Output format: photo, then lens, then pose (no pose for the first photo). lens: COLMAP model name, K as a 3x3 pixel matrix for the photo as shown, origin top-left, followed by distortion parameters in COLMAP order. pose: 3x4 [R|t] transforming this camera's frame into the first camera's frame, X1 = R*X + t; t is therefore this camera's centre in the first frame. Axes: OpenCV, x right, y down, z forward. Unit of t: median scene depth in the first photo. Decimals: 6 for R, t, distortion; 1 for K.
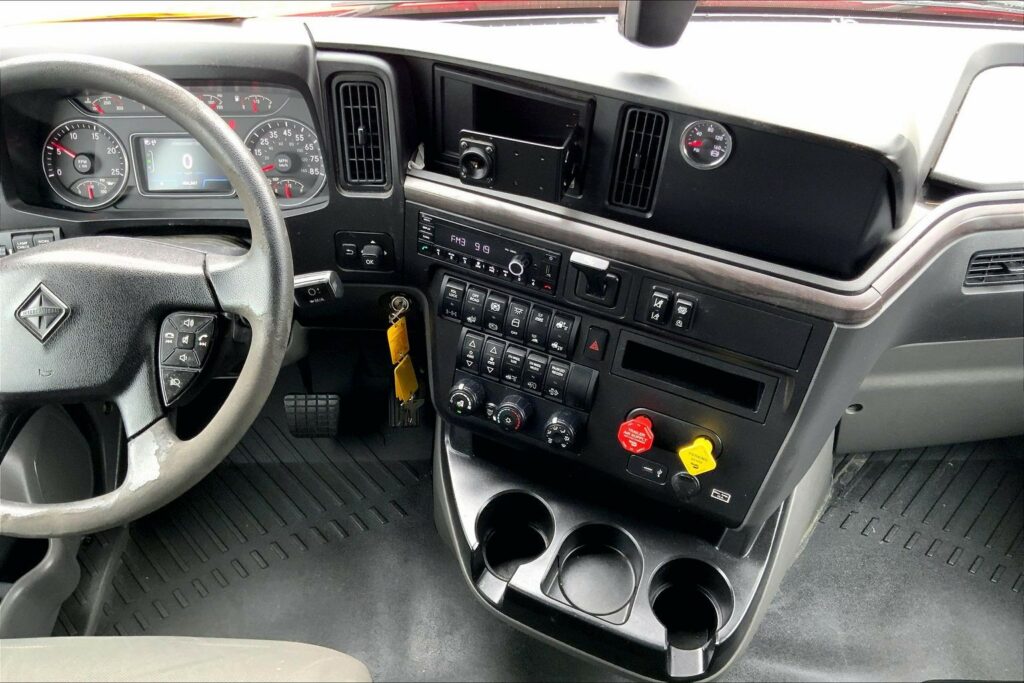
lens RADIAL K [[844.4, 0, 512.0], [0, 844.4, 341.5], [0, 0, 1]] dist [0.107533, -0.220791]
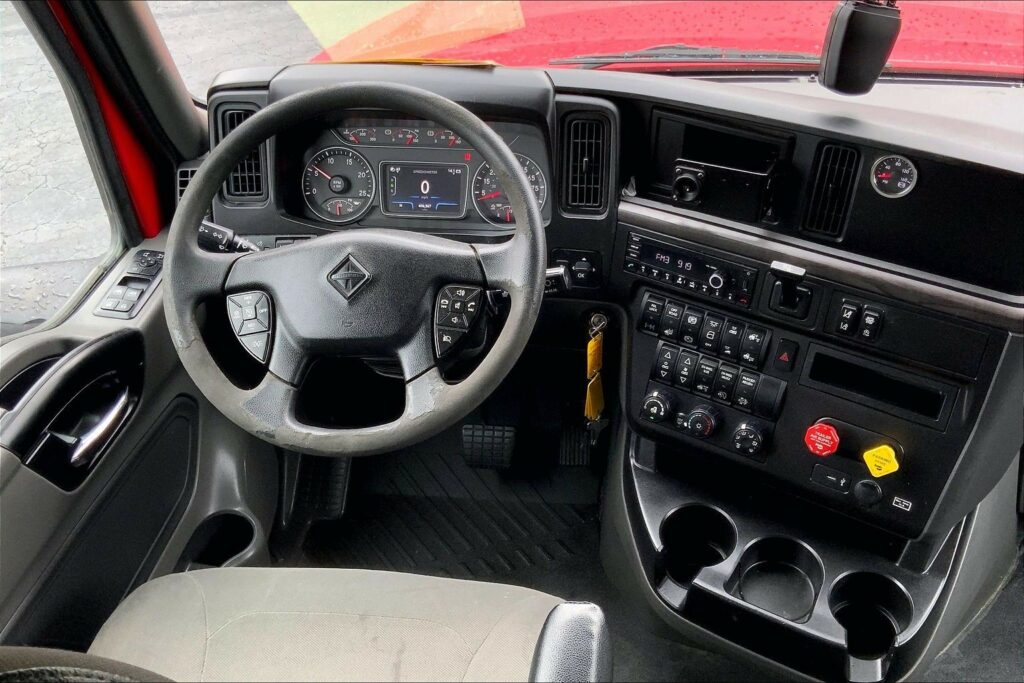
lens RADIAL K [[1031.6, 0, 537.1], [0, 1031.6, 337.6], [0, 0, 1]] dist [0.154282, -0.376088]
pose [[0.994441, 0.051185, -0.092012, -0.098362], [-0.064321, 0.987192, -0.145999, 0.197607], [0.083361, 0.151106, 0.984996, -0.355928]]
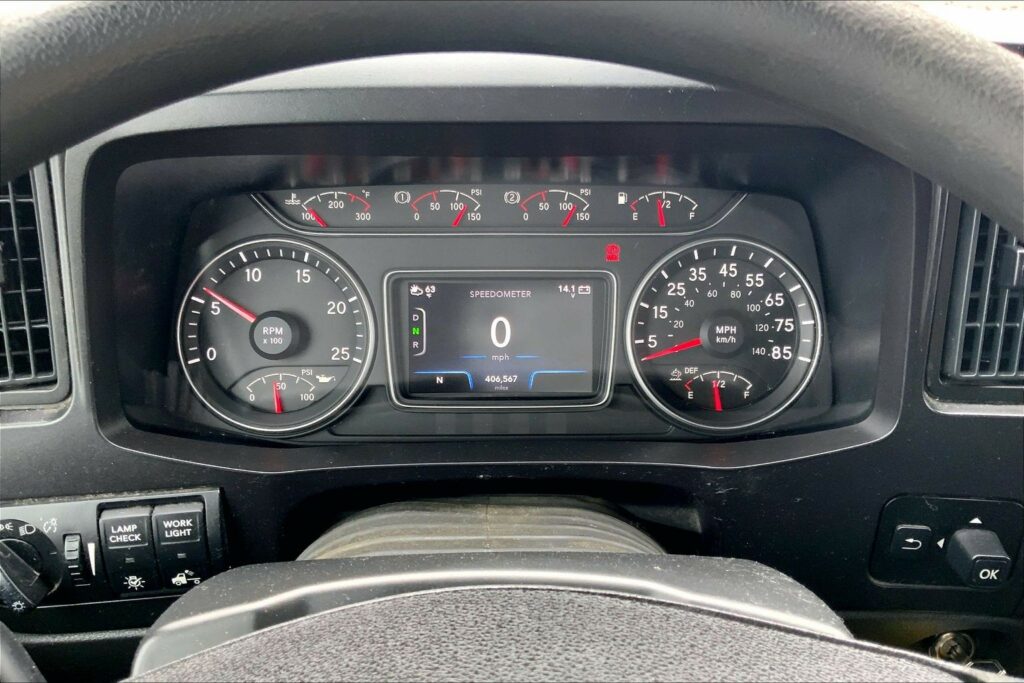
lens RADIAL K [[844.4, 0, 512.0], [0, 844.4, 341.5], [0, 0, 1]] dist [0.107533, -0.220791]
pose [[0.999677, 0.003869, 0.025112, -0.415297], [0.001303, 0.979234, -0.202730, -0.123445], [-0.025375, 0.202697, 0.978913, 0.605007]]
